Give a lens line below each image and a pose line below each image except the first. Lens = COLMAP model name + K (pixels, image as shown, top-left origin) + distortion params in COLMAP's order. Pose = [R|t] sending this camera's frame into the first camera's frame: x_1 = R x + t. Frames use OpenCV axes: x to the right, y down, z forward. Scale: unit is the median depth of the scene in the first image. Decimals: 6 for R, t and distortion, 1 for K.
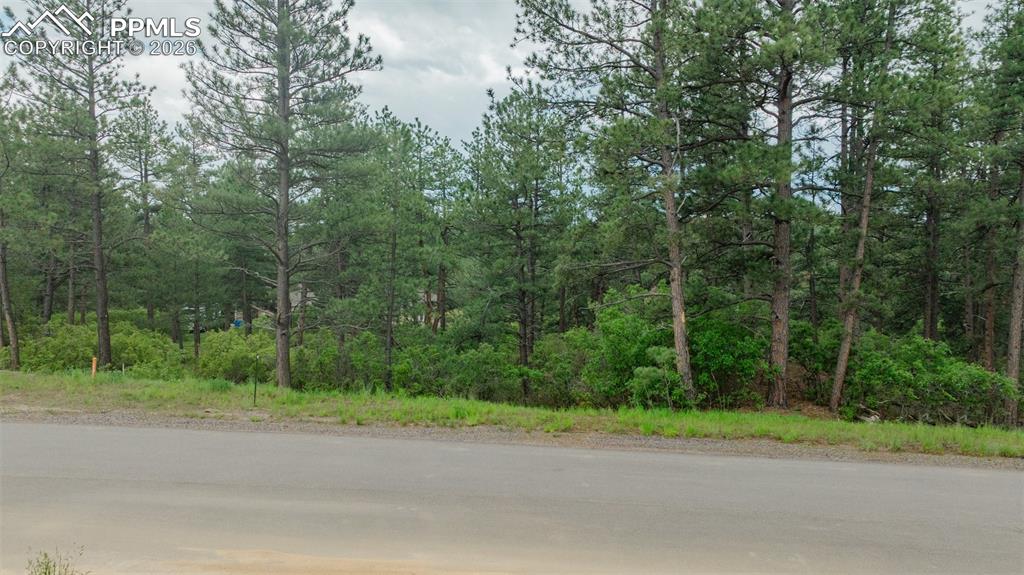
lens RADIAL K [[738.0, 0, 512.7], [0, 738.0, 287.2], [0, 0, 1]] dist [-0.038636, 0.052805]
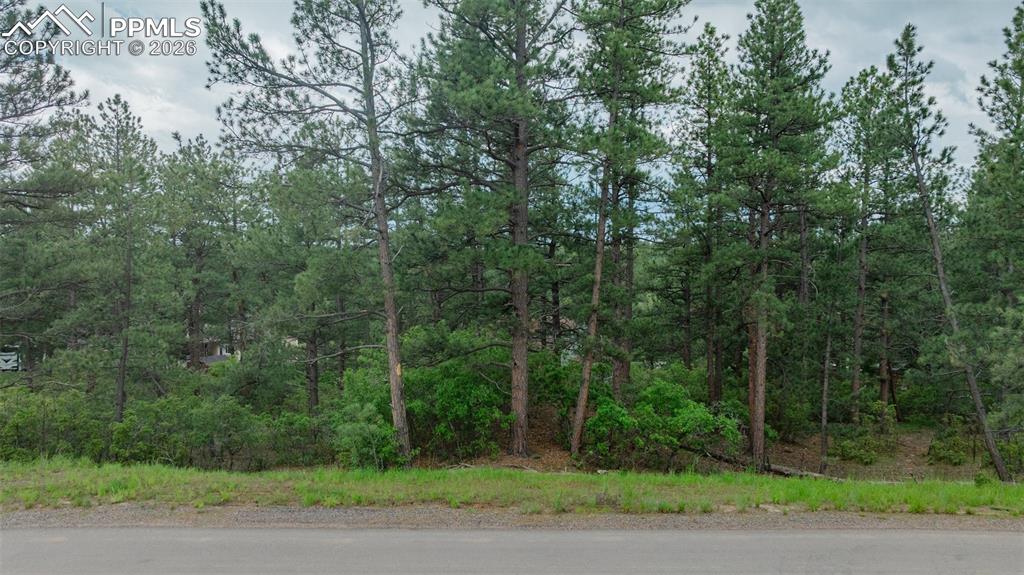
lens RADIAL K [[738.0, 0, 509.0], [0, 738.0, 288.1], [0, 0, 1]] dist [-0.038636, 0.052805]
pose [[0.989892, -0.007548, 0.141625, 0.214563], [0.011936, 0.999474, -0.030160, -0.031604], [-0.141323, 0.031546, 0.989461, 0.017894]]
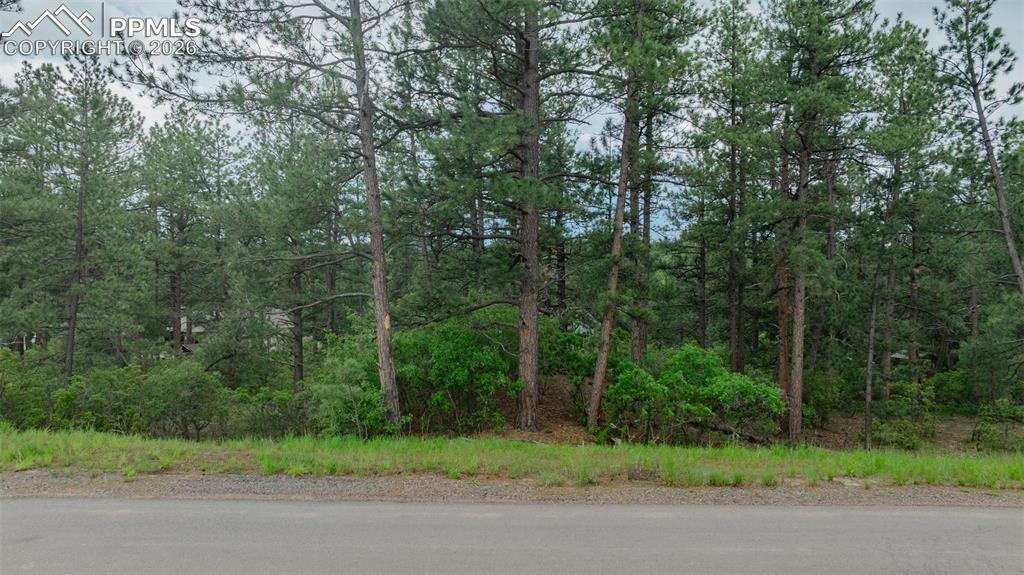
lens RADIAL K [[738.0, 0, 510.0], [0, 738.0, 289.6], [0, 0, 1]] dist [-0.038636, 0.052805]
pose [[0.989357, -0.002432, 0.145490, 0.222300], [0.006574, 0.999587, -0.027993, 0.025738], [-0.145362, 0.028651, 0.988964, 0.156797]]
